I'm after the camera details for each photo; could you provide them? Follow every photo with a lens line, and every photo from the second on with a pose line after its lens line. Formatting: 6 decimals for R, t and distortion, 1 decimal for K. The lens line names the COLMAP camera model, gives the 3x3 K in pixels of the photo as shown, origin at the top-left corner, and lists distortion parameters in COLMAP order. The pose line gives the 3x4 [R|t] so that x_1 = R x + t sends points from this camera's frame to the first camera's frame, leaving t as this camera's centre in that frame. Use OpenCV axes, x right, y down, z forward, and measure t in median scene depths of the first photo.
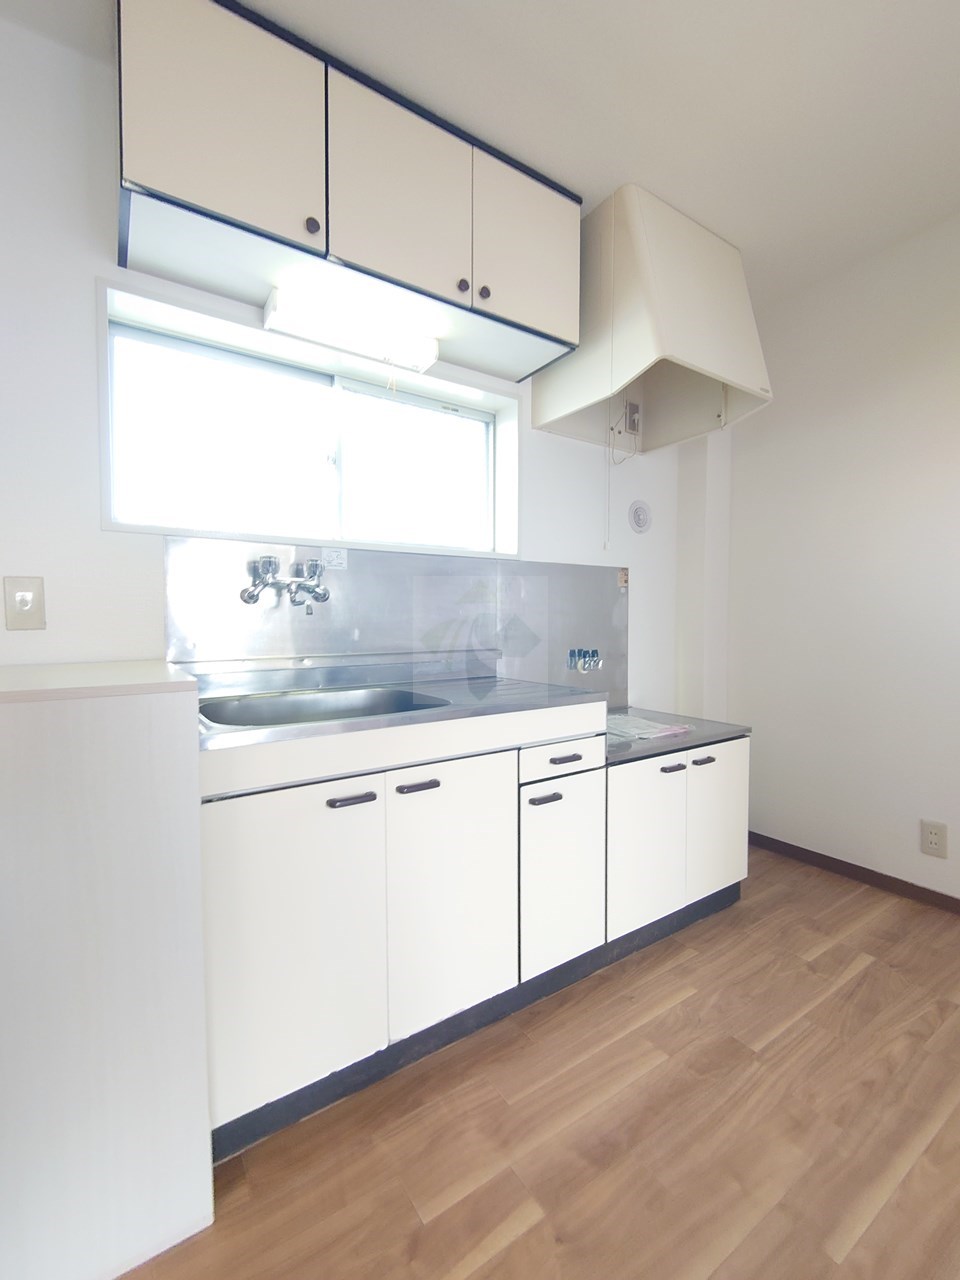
lens RADIAL K [[572.4, 0, 497.9], [0, 572.4, 633.9], [0, 0, 1]] dist [-0.003315, -0.000776]
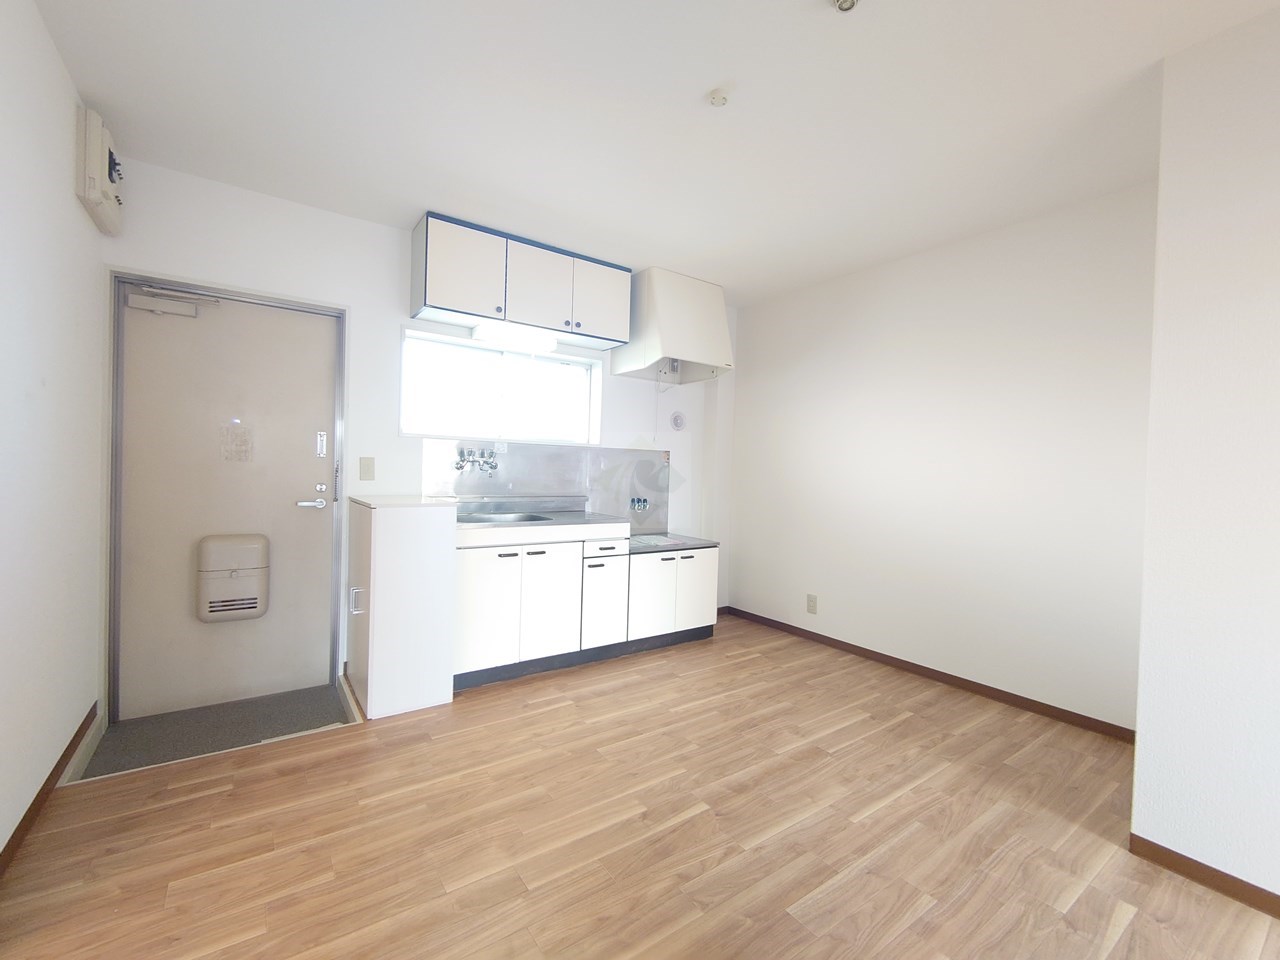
lens RADIAL K [[549.5, 0, 640.0], [0, 549.5, 480.0], [0, 0, 1]] dist [0.001486, -0.002368]
pose [[0.999398, 0.034547, 0.003121, 0.198386], [-0.034535, 0.999396, -0.003952, -0.028306], [-0.003256, 0.003842, 0.999987, -0.922713]]
